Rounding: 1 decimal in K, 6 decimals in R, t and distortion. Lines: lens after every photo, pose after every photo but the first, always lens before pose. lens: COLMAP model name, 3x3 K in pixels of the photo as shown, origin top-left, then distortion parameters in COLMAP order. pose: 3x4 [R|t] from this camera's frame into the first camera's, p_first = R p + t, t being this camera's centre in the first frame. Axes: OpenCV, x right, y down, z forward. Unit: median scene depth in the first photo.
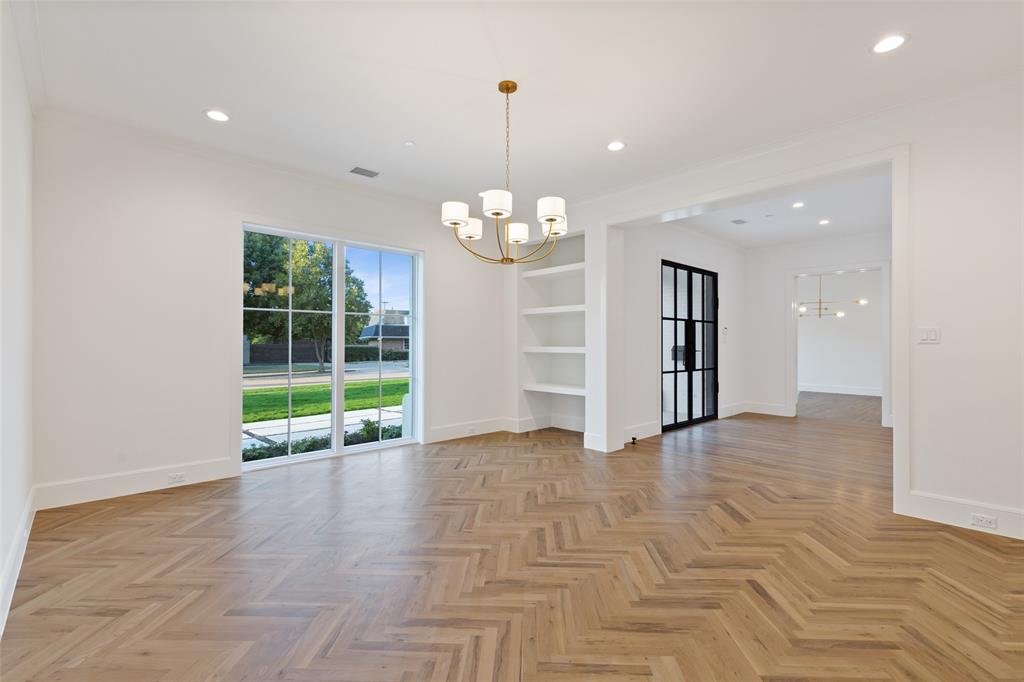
lens RADIAL K [[467.7, 0, 509.1], [0, 467.7, 339.7], [0, 0, 1]] dist [0.008811, -0.000359]
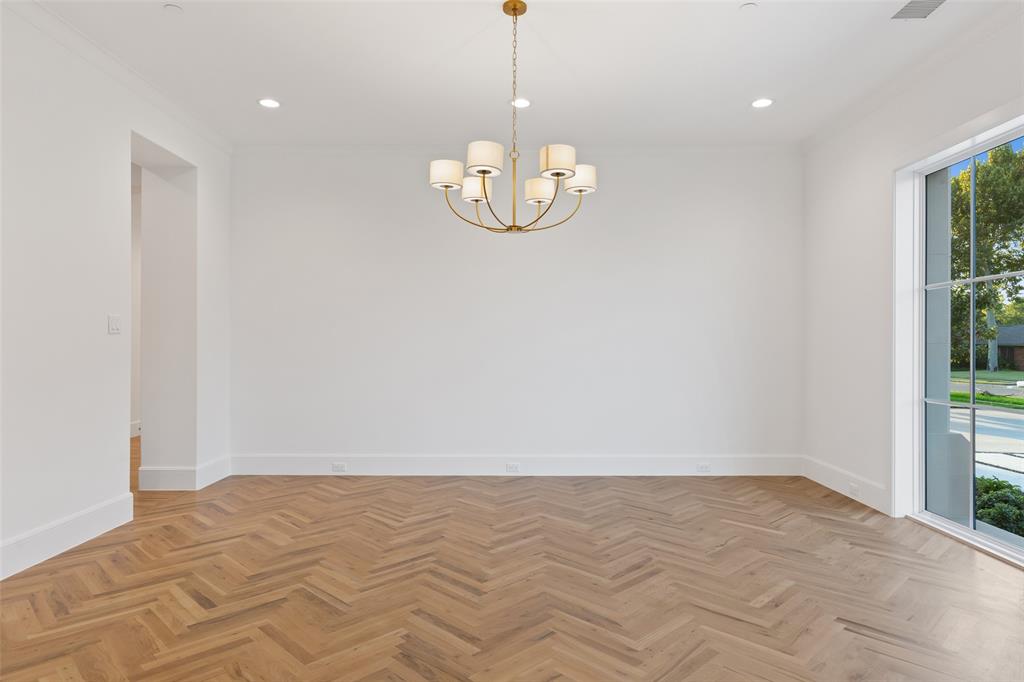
lens RADIAL K [[622.7, 0, 511.6], [0, 622.7, 343.5], [0, 0, 1]] dist [0.001171, -0.000523]
pose [[-0.689852, -0.005191, -0.723932, 0.906215], [0.002723, 0.999949, -0.009765, 0.042657], [0.723946, -0.008708, -0.689802, 2.058666]]
